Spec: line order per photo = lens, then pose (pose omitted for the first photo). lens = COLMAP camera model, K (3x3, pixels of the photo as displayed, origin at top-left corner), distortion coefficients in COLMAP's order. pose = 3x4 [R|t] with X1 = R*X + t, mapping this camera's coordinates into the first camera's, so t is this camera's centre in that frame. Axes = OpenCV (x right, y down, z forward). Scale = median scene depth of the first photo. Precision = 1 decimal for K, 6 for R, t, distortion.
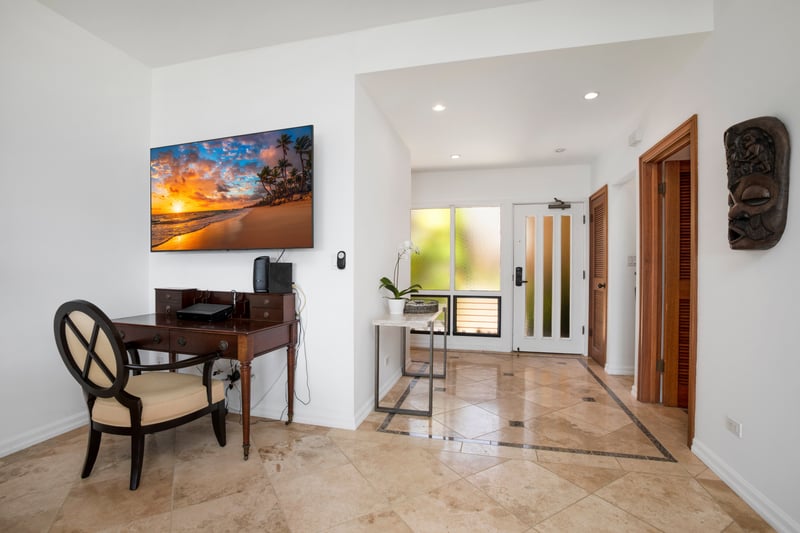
lens RADIAL K [[368.0, 0, 398.0], [0, 368.0, 265.9], [0, 0, 1]] dist [-0.062751, 0.028657]
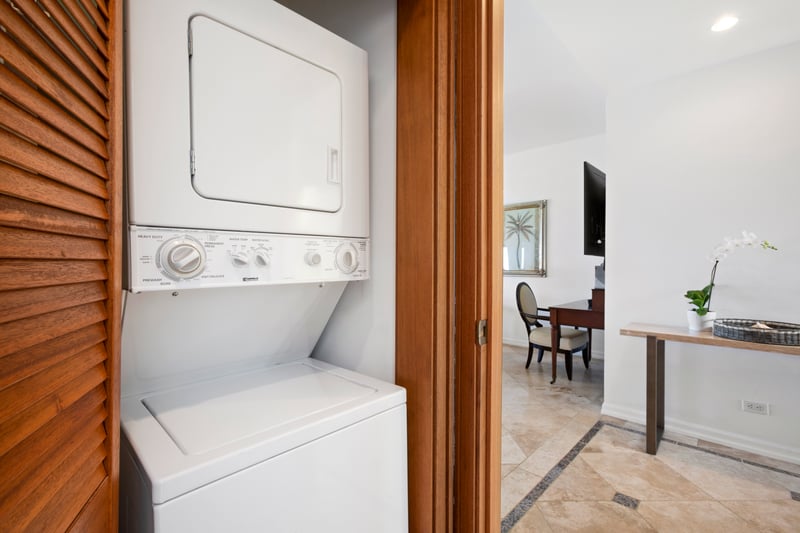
lens RADIAL K [[368.0, 0, 398.0], [0, 368.0, 265.9], [0, 0, 1]] dist [-0.062751, 0.028657]
pose [[-0.478802, 0.002060, -0.877920, 5.356569], [-0.000651, 0.999996, 0.002701, -0.048396], [0.877922, 0.001865, -0.478799, 4.500599]]
